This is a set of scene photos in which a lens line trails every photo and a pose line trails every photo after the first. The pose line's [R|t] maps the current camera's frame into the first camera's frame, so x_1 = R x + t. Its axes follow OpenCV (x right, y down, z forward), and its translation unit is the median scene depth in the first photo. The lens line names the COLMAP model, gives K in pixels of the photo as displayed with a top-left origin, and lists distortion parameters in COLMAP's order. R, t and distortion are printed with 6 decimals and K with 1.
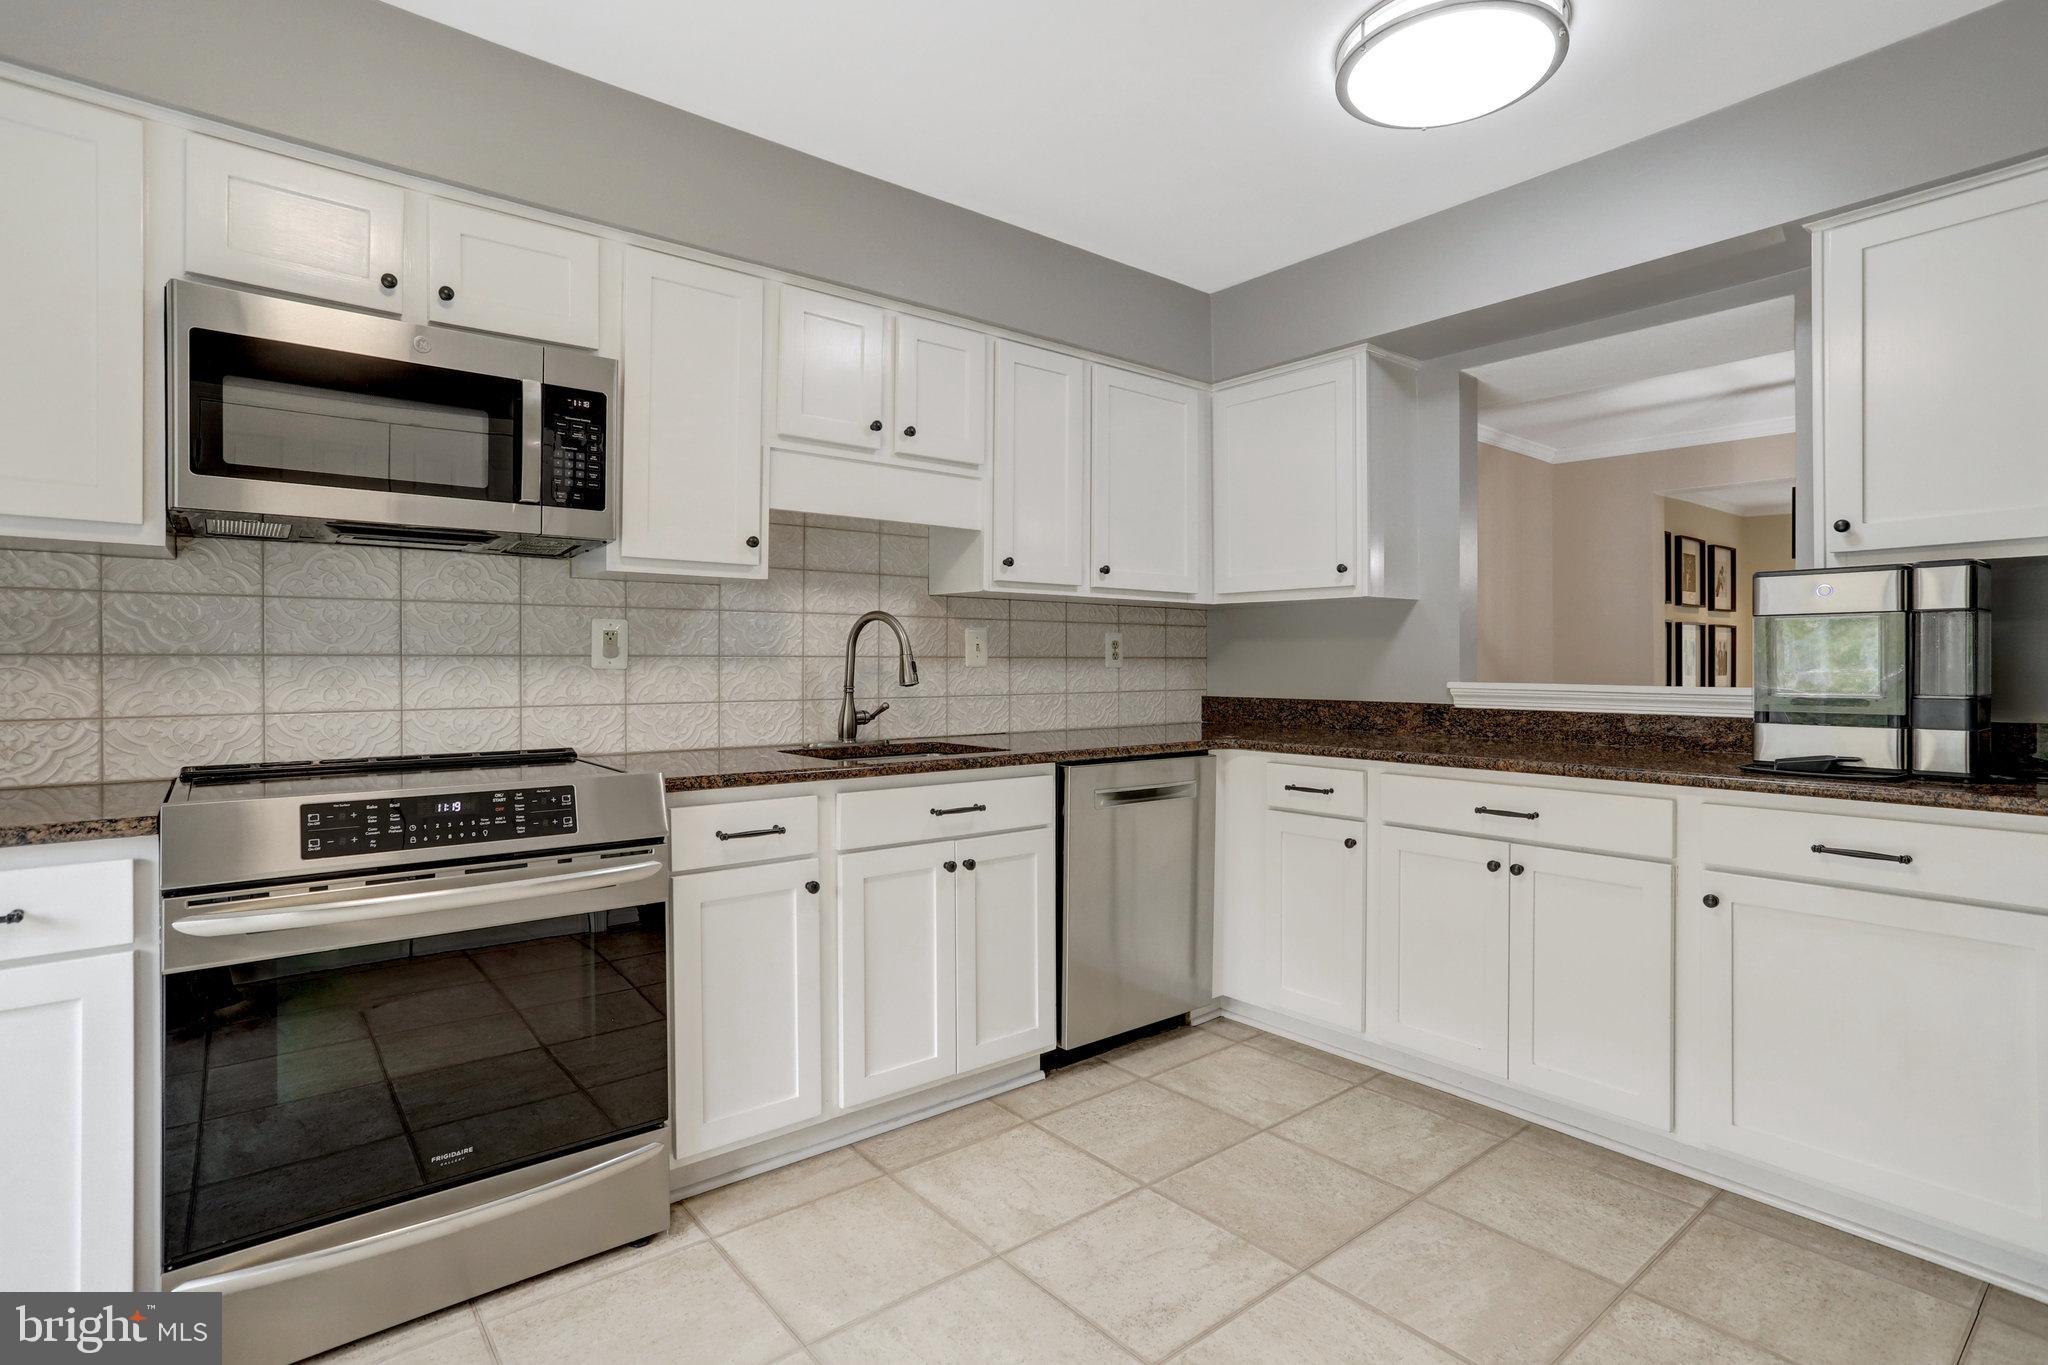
lens RADIAL K [[1023.2, 0, 1031.0], [0, 1023.2, 669.4], [0, 0, 1]] dist [-0.024661, 0.013426]
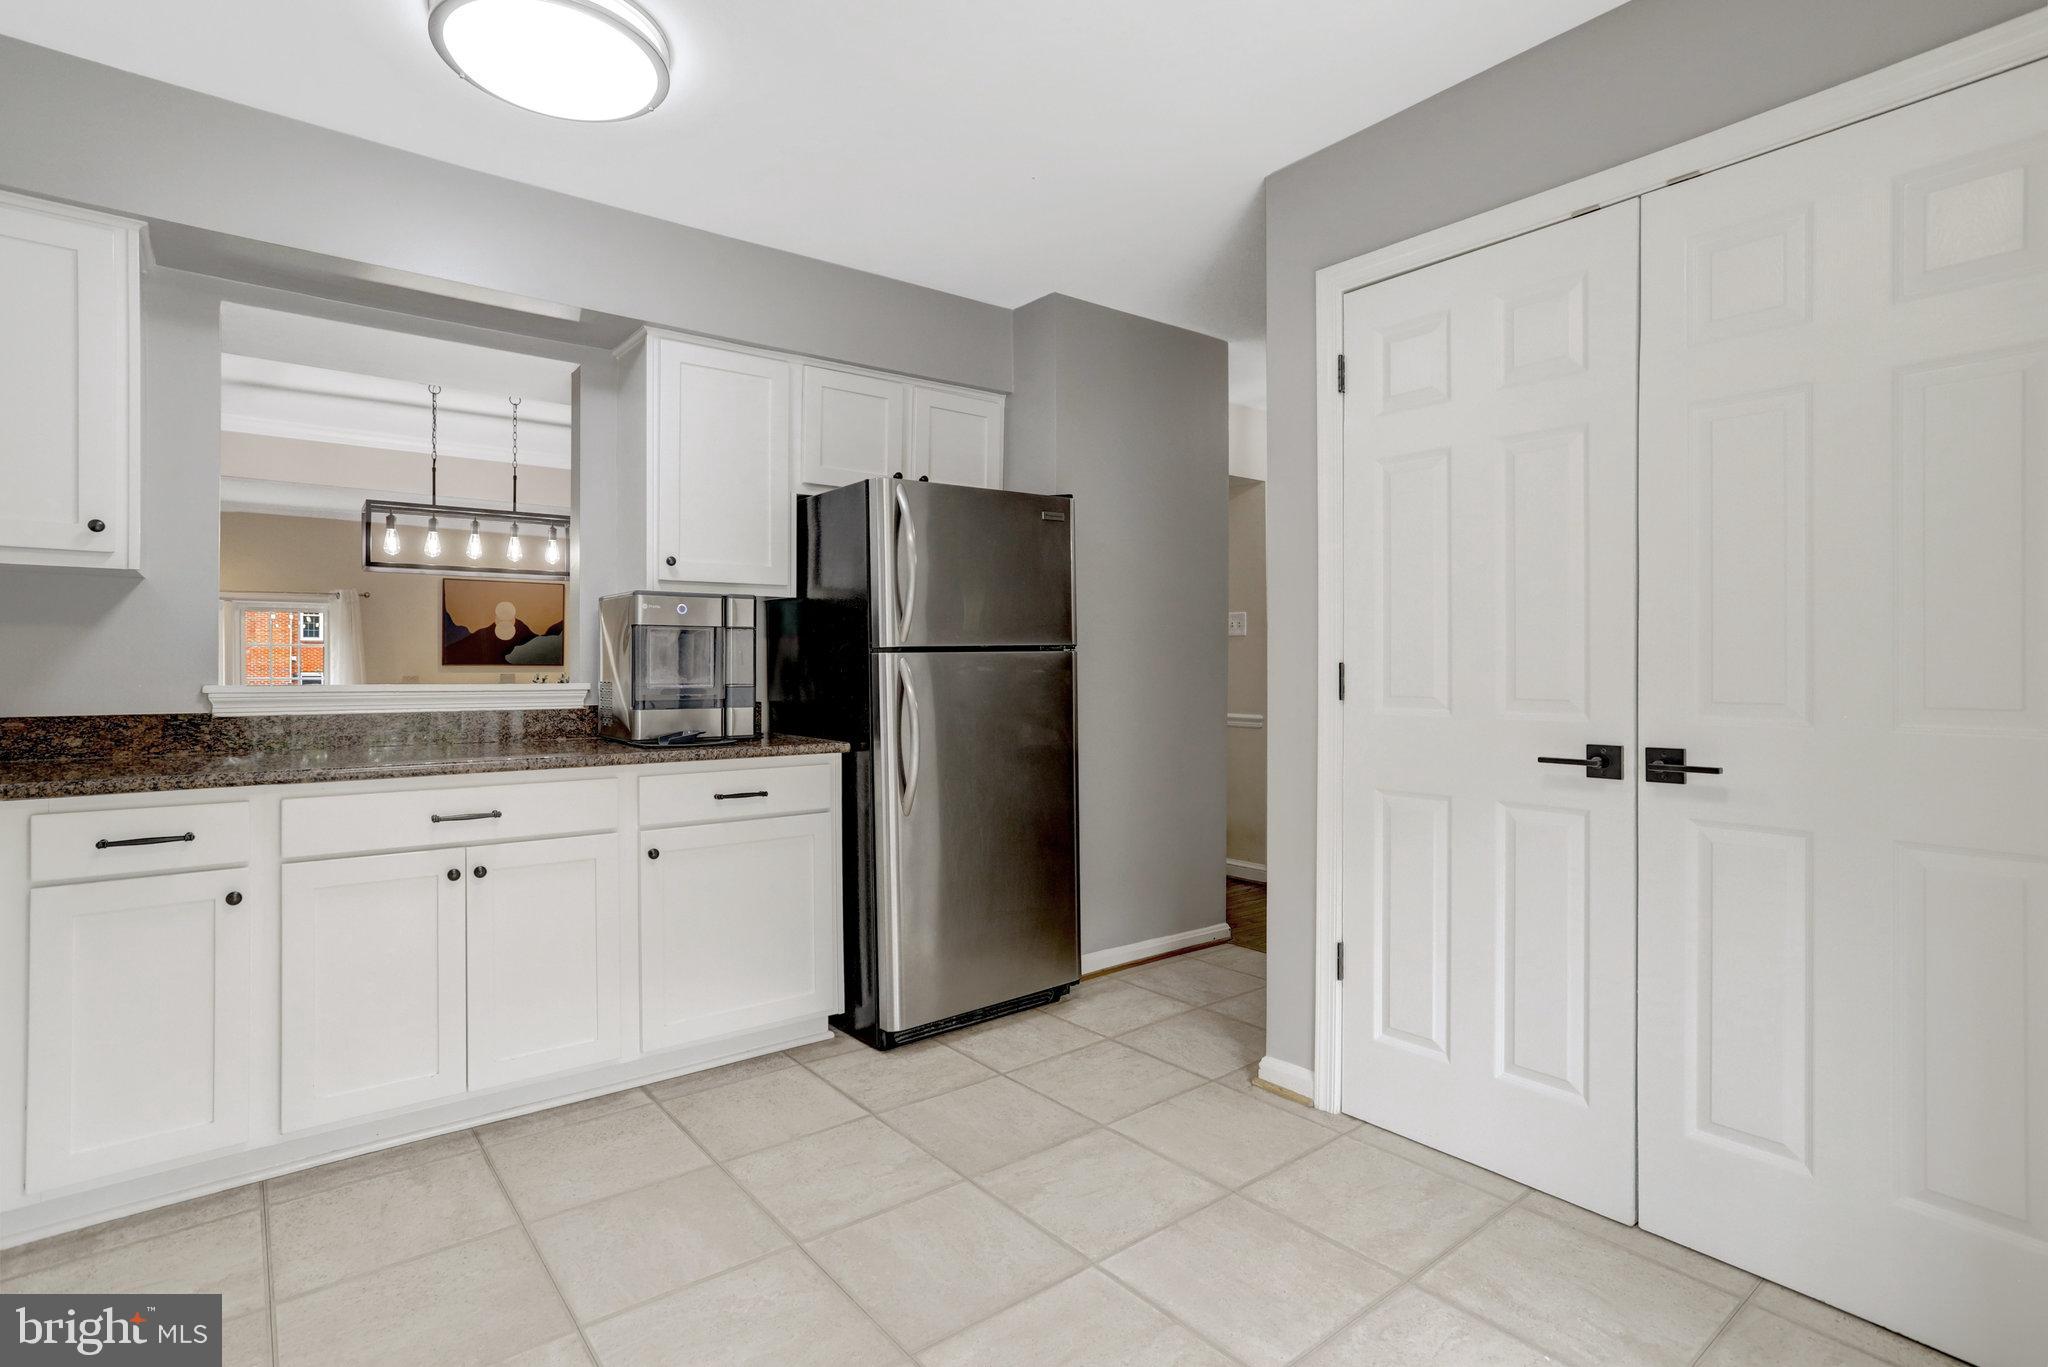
lens RADIAL K [[1023.2, 0, 1032.3], [0, 1023.2, 672.0], [0, 0, 1]] dist [-0.024661, 0.013426]
pose [[-0.008596, -0.007254, 0.999937, -0.498926], [0.004662, 0.999963, 0.007295, -0.001095], [-0.999952, 0.004724, -0.008562, 0.466063]]
